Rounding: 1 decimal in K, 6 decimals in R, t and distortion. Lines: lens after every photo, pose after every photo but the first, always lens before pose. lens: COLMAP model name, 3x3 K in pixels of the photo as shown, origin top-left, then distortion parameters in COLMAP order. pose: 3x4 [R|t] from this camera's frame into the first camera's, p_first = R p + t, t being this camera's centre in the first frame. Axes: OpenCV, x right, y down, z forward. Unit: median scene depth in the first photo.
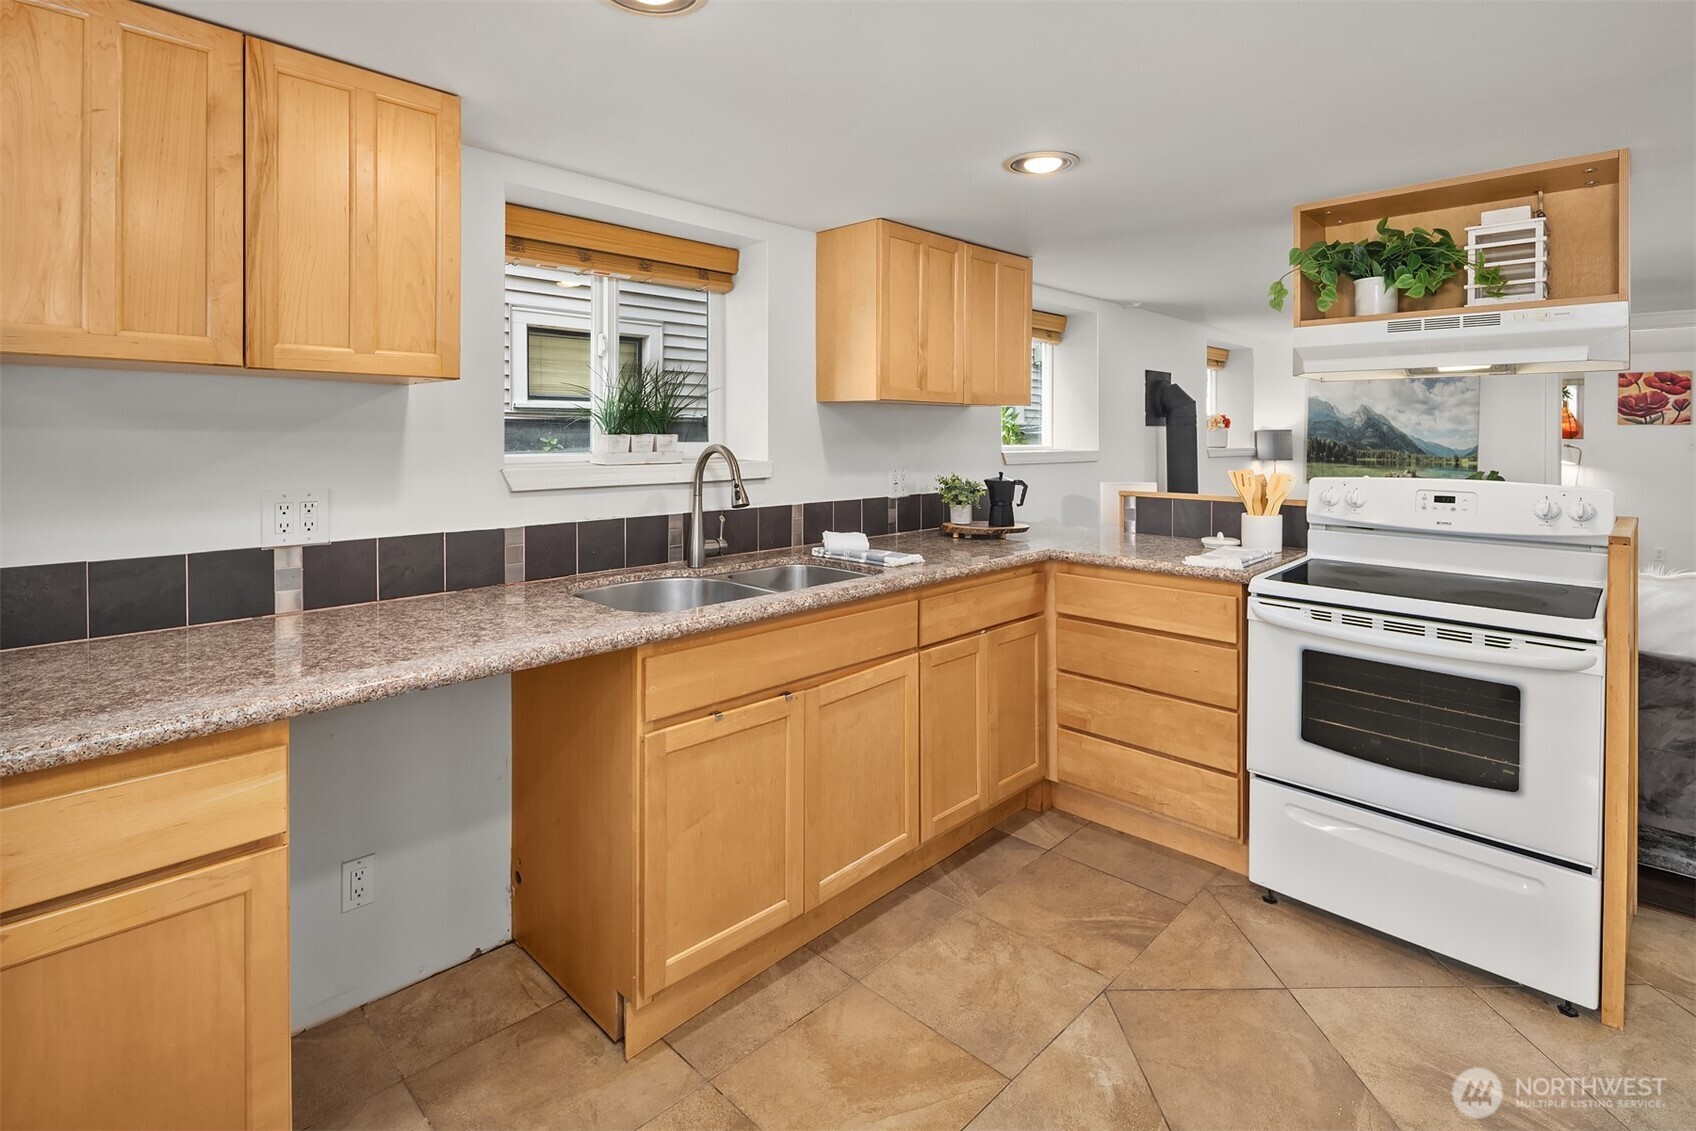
lens RADIAL K [[826.5, 0, 854.4], [0, 826.5, 436.6], [0, 0, 1]] dist [0.007613, -0.005257]
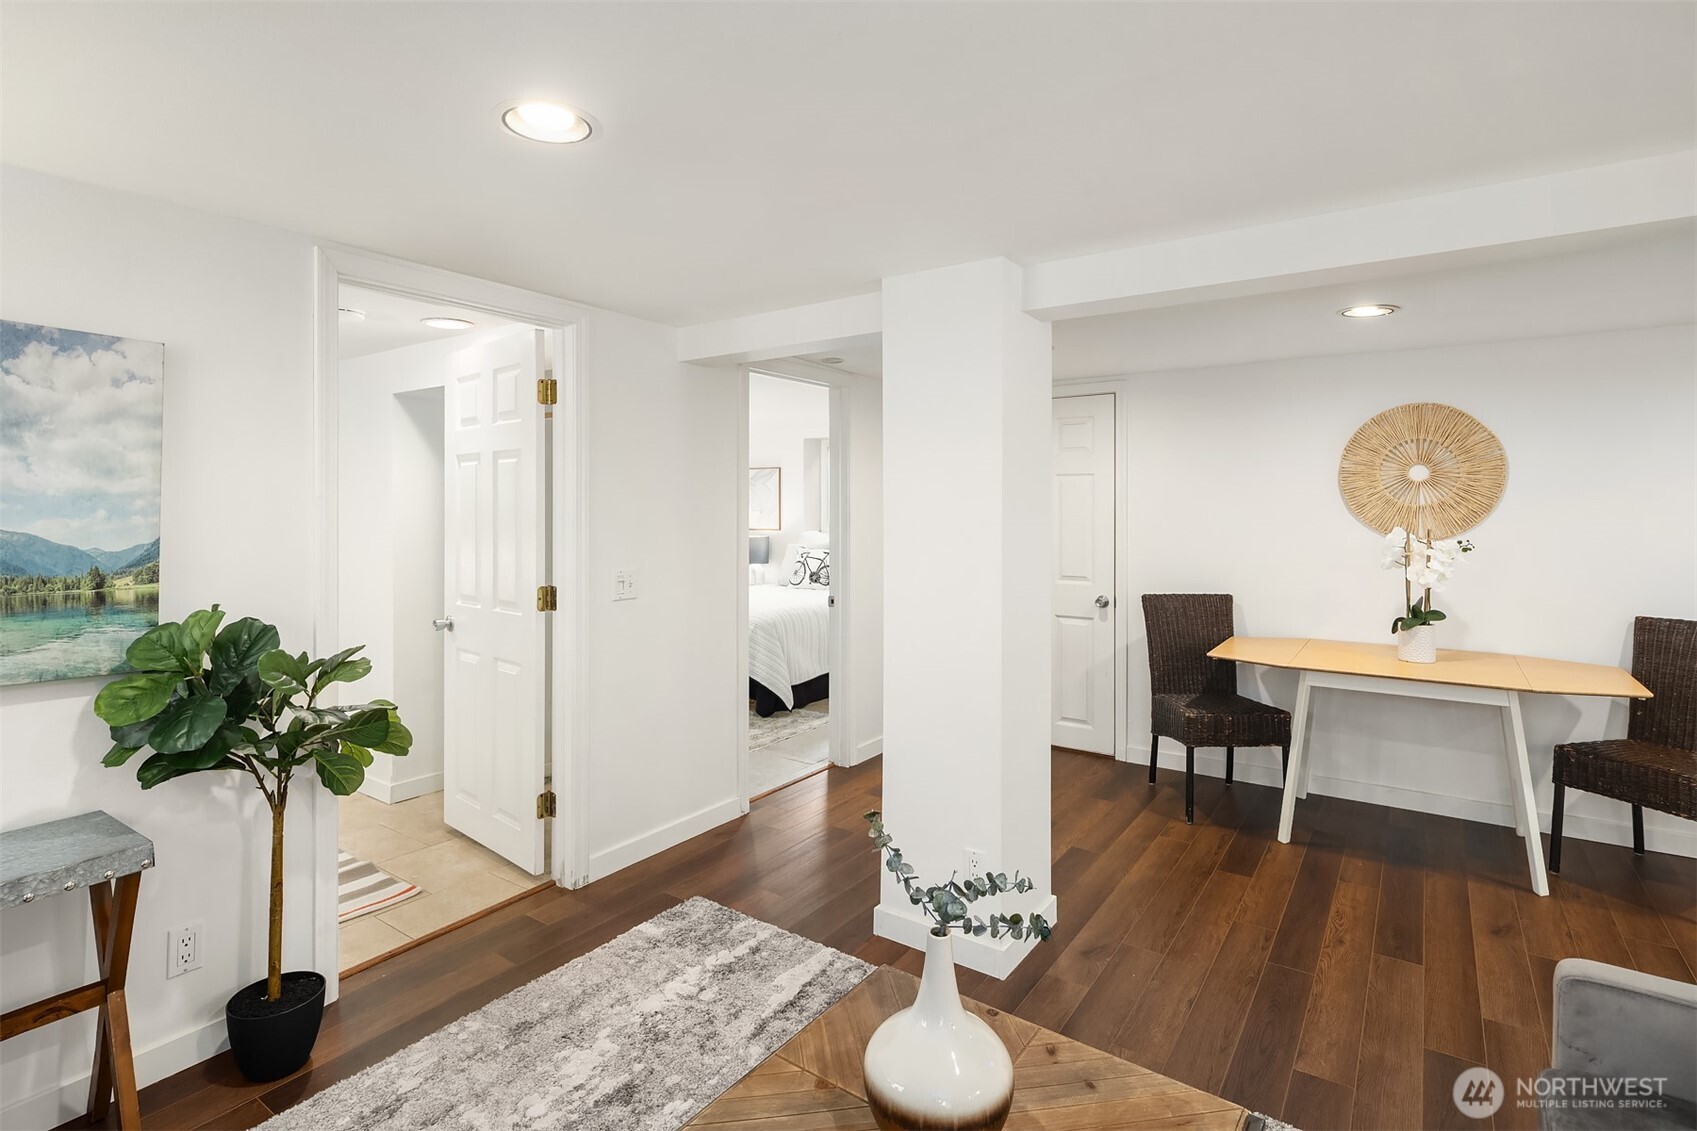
lens RADIAL K [[827.0, 0, 842.4], [0, 827.0, 499.9], [0, 0, 1]] dist [0.007613, -0.005257]
pose [[-0.150918, 0.003809, 0.988539, 0.647083], [0.004144, 0.999986, -0.003221, -0.005267], [-0.988538, 0.003610, -0.150932, 1.388837]]
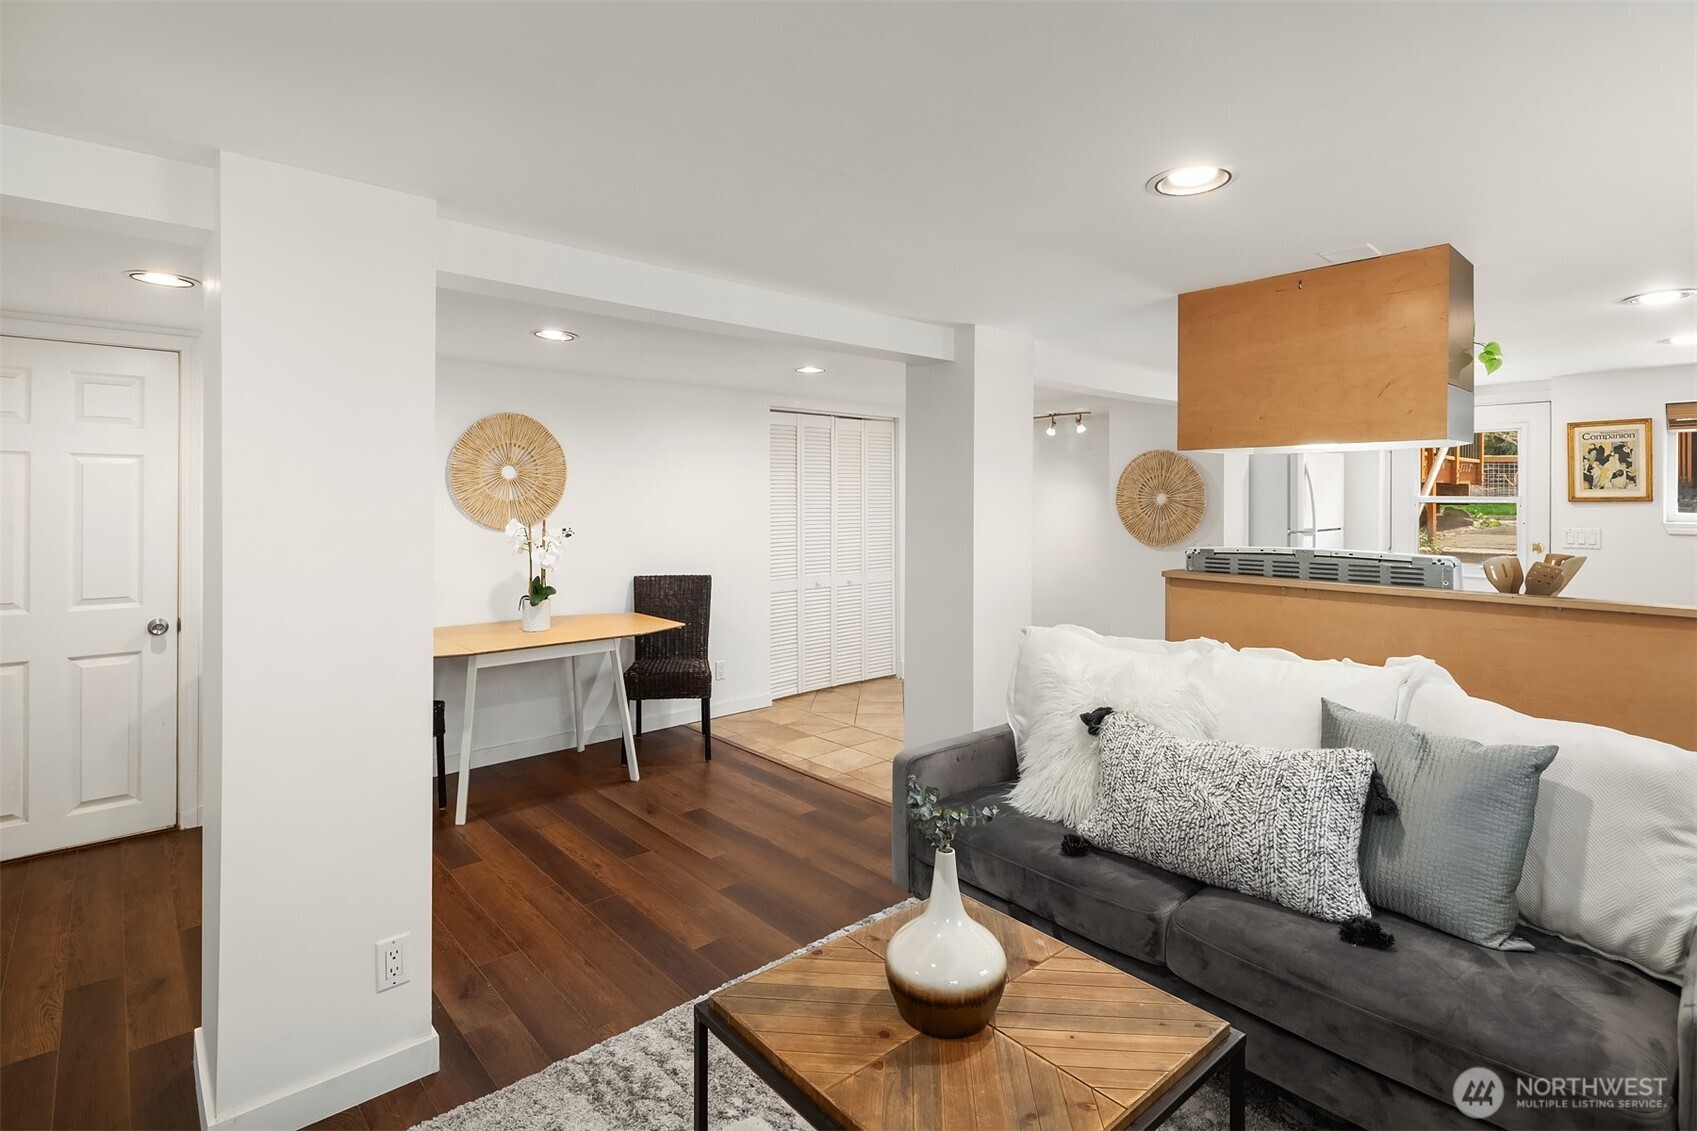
lens RADIAL K [[827.0, 0, 859.4], [0, 827.0, 504.0], [0, 0, 1]] dist [0.007613, -0.005257]
pose [[-0.997850, -0.008976, 0.064920, 1.035679], [-0.008314, 0.999911, 0.010458, -0.010636], [-0.065008, 0.009896, -0.997836, 1.754411]]
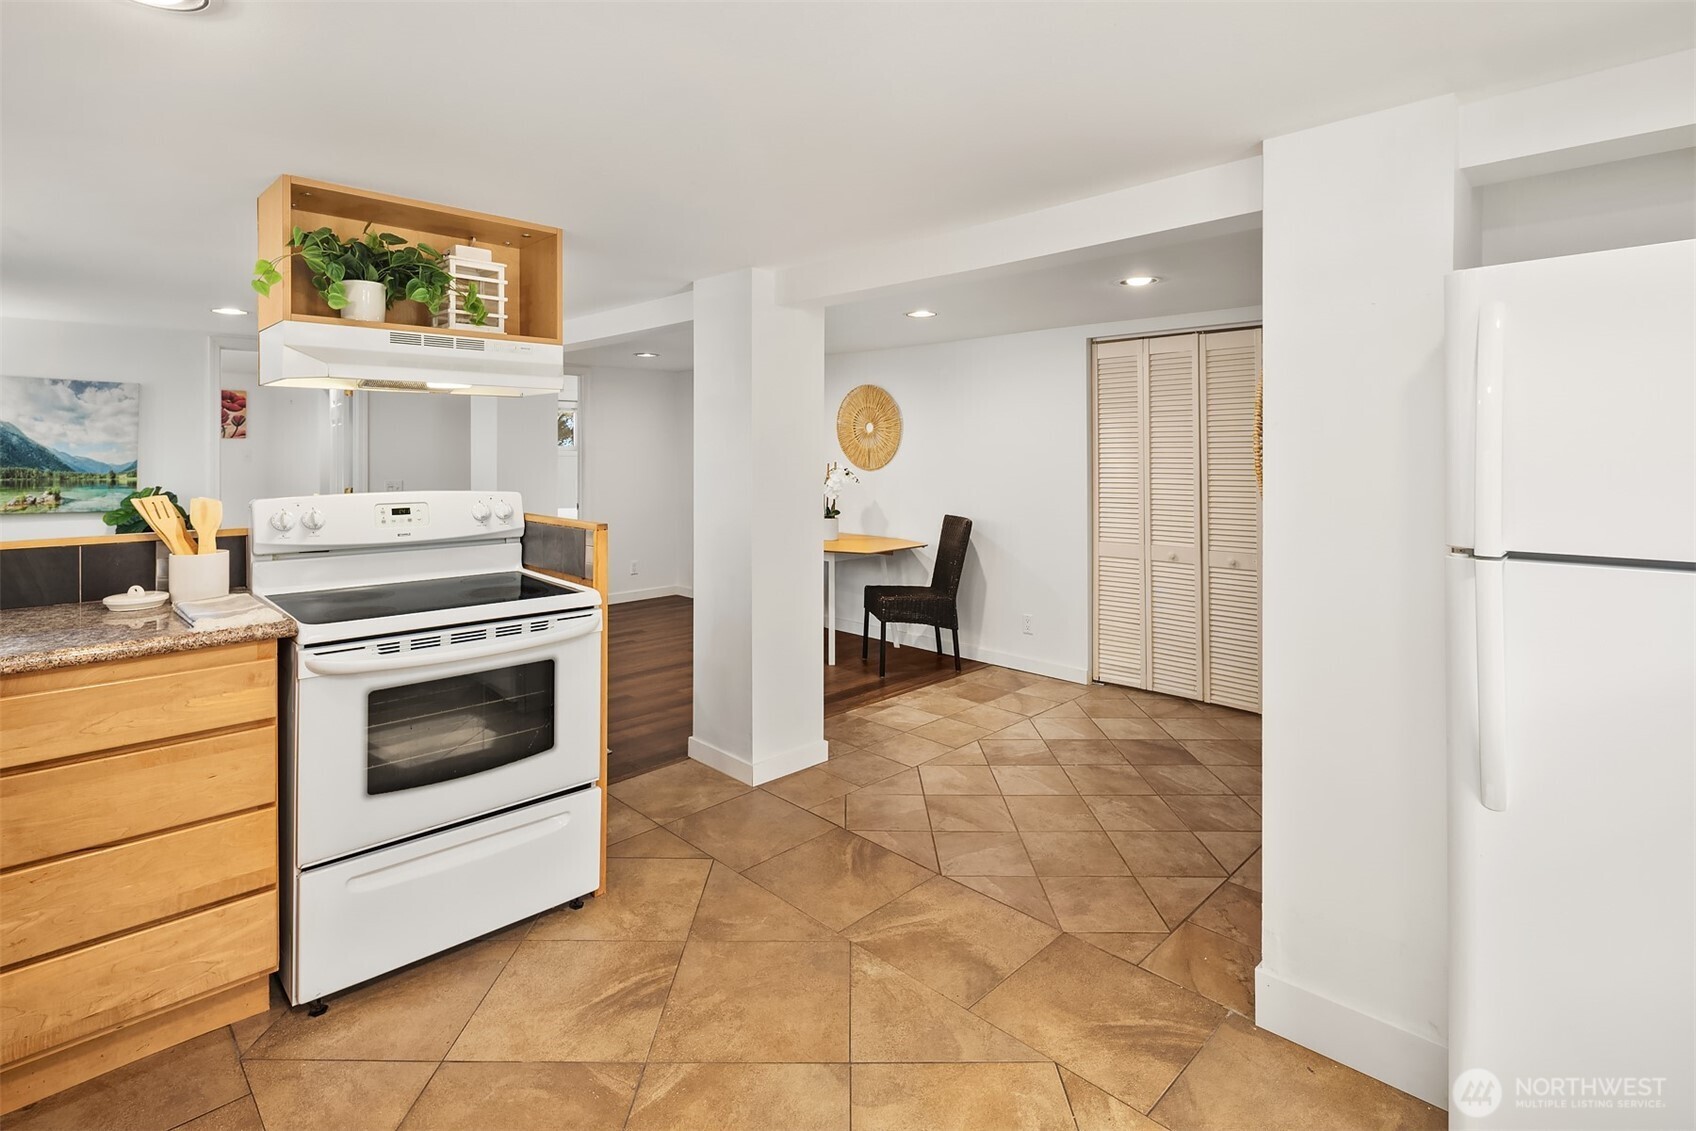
lens RADIAL K [[826.5, 0, 842.5], [0, 826.5, 446.6], [0, 0, 1]] dist [0.007613, -0.005257]
pose [[0.024748, -0.001167, 0.999693, -0.253574], [0.003838, 0.999992, 0.001073, -0.002733], [-0.999686, 0.003810, 0.024752, 0.368295]]
